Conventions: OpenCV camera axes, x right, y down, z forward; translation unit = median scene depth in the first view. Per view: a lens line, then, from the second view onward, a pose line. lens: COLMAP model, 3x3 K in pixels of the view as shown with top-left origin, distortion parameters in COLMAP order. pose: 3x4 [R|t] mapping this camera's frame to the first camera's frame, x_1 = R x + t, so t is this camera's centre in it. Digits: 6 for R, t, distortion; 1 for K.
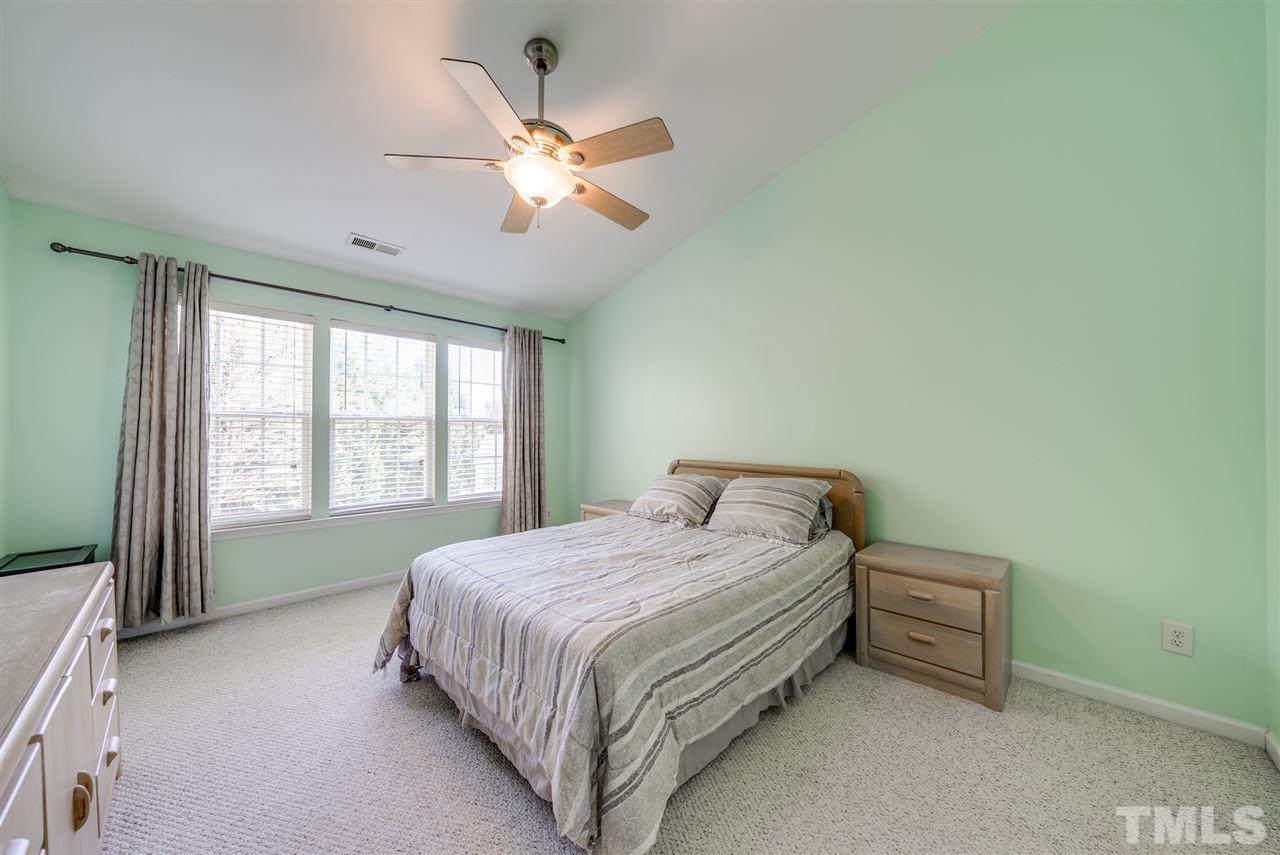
lens RADIAL K [[449.4, 0, 639.6], [0, 449.4, 427.1], [0, 0, 1]] dist [-0.008683, -0.000193]
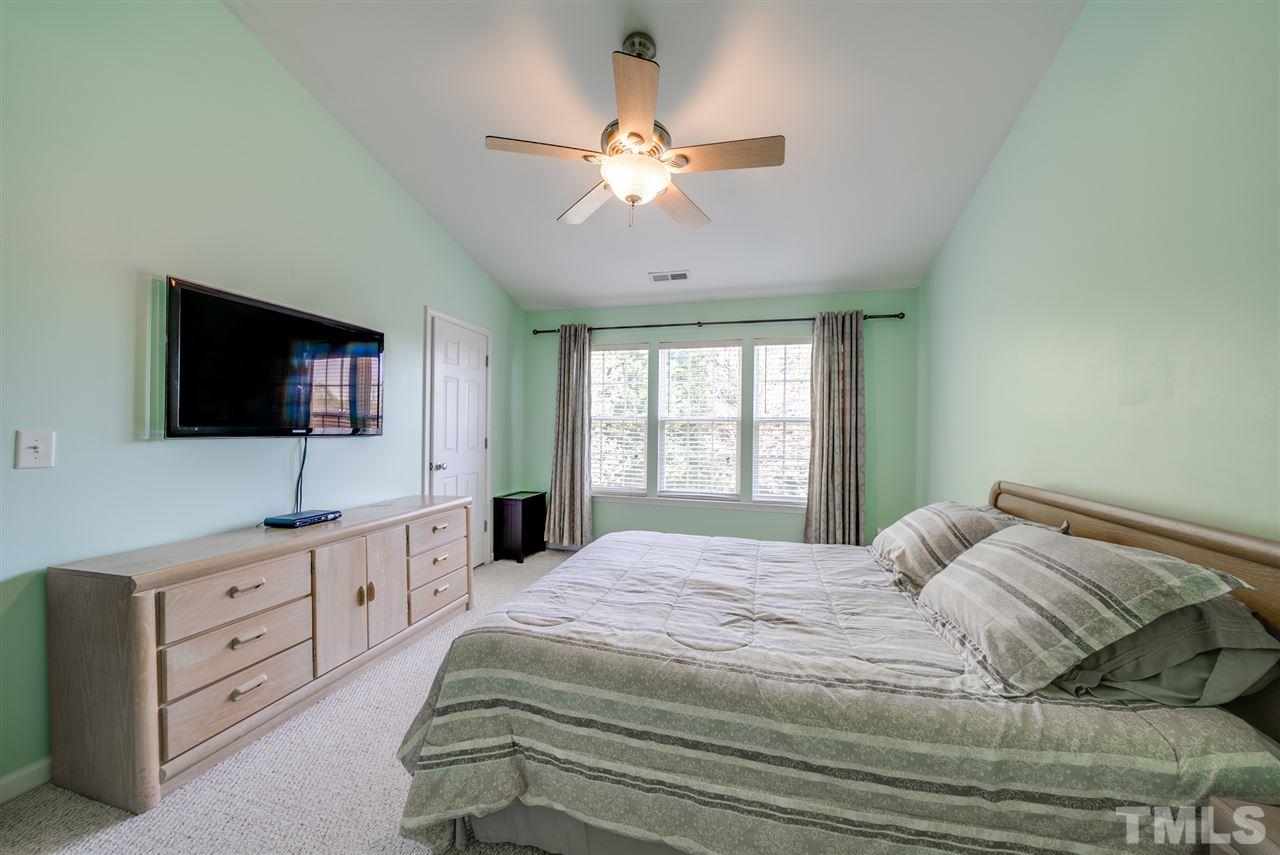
lens RADIAL K [[449.4, 0, 640.8], [0, 449.4, 427.7], [0, 0, 1]] dist [-0.008683, -0.000193]
pose [[0.479232, -0.002590, -0.877685, 0.613509], [0.000701, 0.999996, -0.002568, 0.005834], [0.877688, 0.000615, 0.479232, 0.500628]]
